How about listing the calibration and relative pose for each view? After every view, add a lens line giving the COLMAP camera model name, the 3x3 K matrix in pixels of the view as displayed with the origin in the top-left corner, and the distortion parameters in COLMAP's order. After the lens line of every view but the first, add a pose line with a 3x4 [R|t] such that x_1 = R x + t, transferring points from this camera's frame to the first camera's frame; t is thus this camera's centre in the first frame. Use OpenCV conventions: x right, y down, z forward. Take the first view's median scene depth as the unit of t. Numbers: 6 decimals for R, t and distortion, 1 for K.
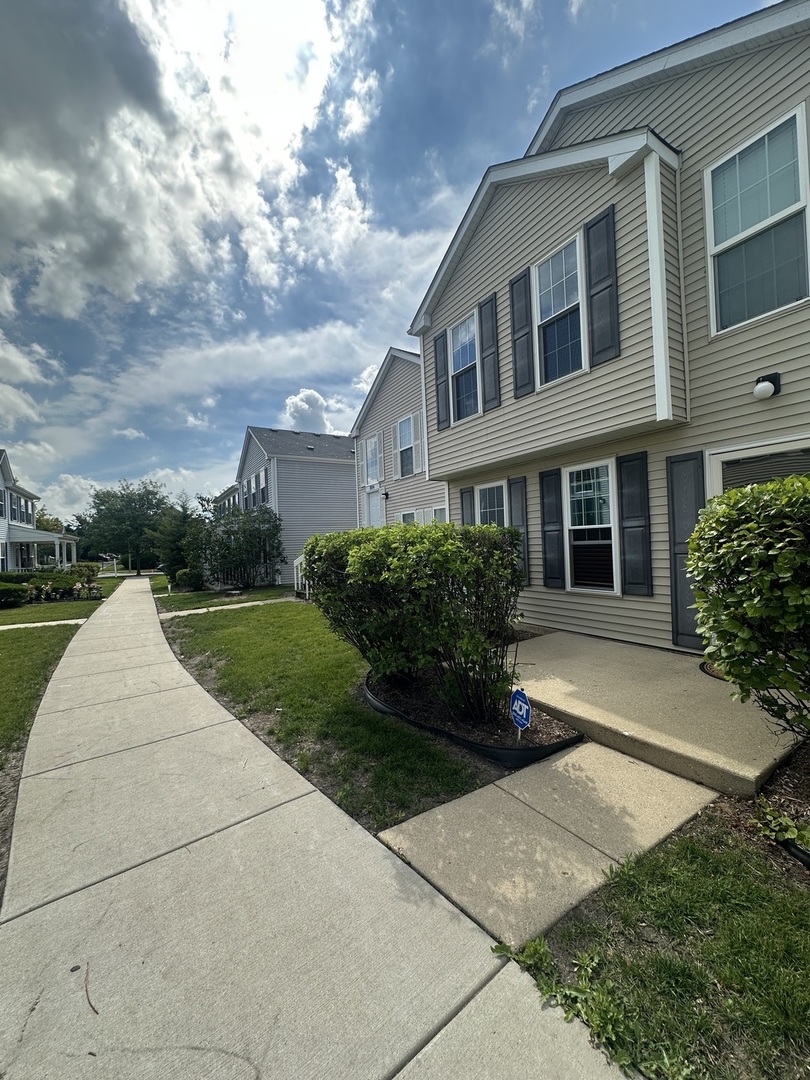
lens RADIAL K [[432.1, 0, 405.0], [0, 432.1, 540.0], [0, 0, 1]] dist [-0.000616, -0.000166]
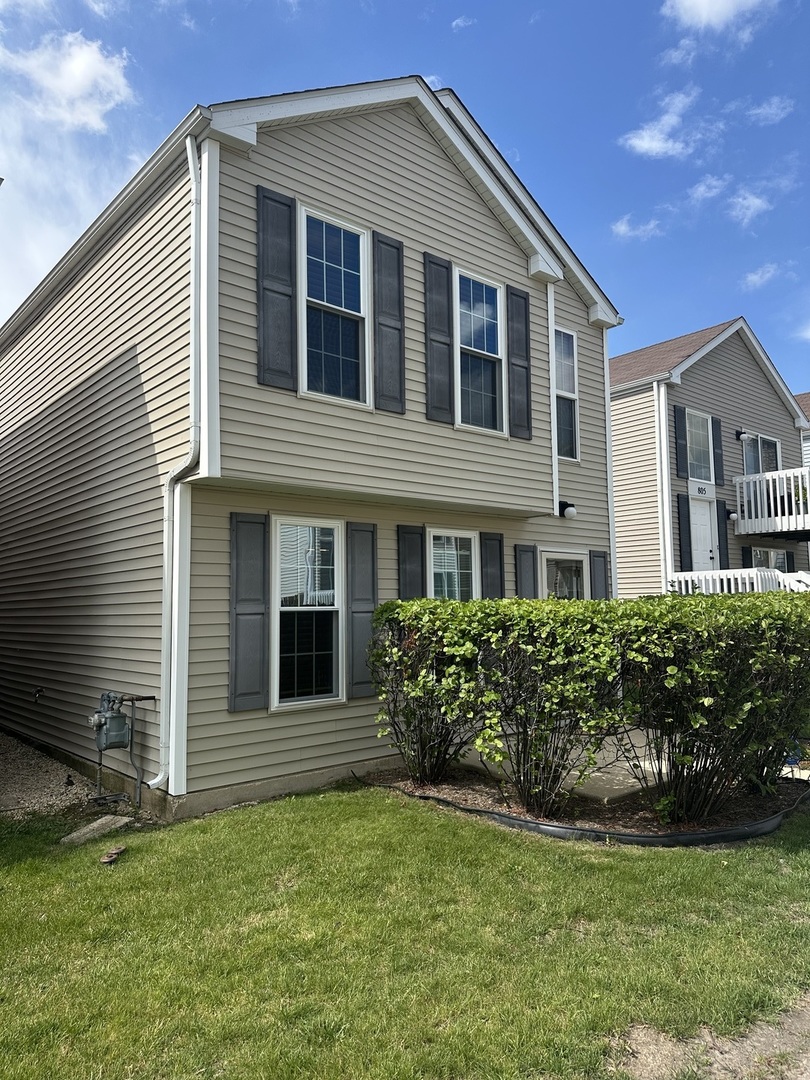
lens RADIAL K [[750.5, 0, 405.0], [0, 750.5, 540.0], [0, 0, 1]] dist [0.120891, 0.000157]
pose [[-0.162284, 0.133299, 0.977699, -1.199500], [0.014597, 0.991049, -0.132696, 0.039279], [-0.986636, -0.007263, -0.162777, 1.632050]]
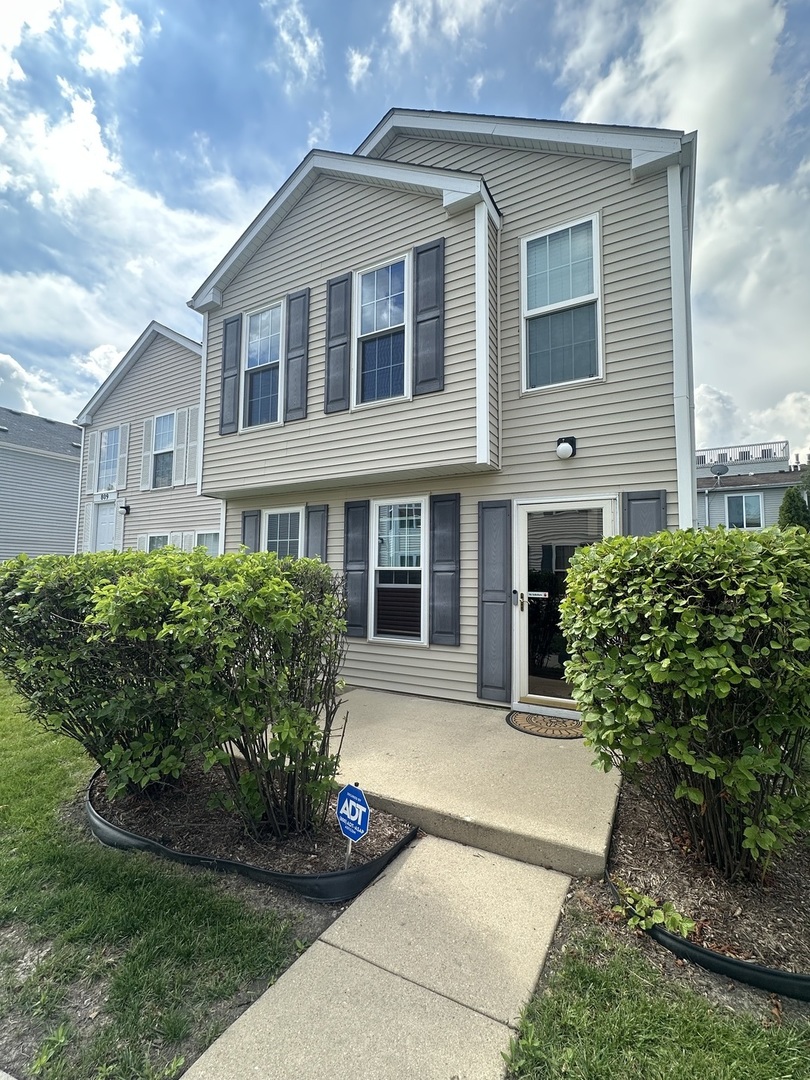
lens RADIAL K [[478.7, 0, 405.0], [0, 478.7, 540.0], [0, 0, 1]] dist [-0.002061, 0.000283]
pose [[0.870403, 0.085827, 0.484802, -0.059746], [-0.048002, 0.994791, -0.089930, -0.000318], [-0.489995, 0.055004, 0.869988, 0.149422]]
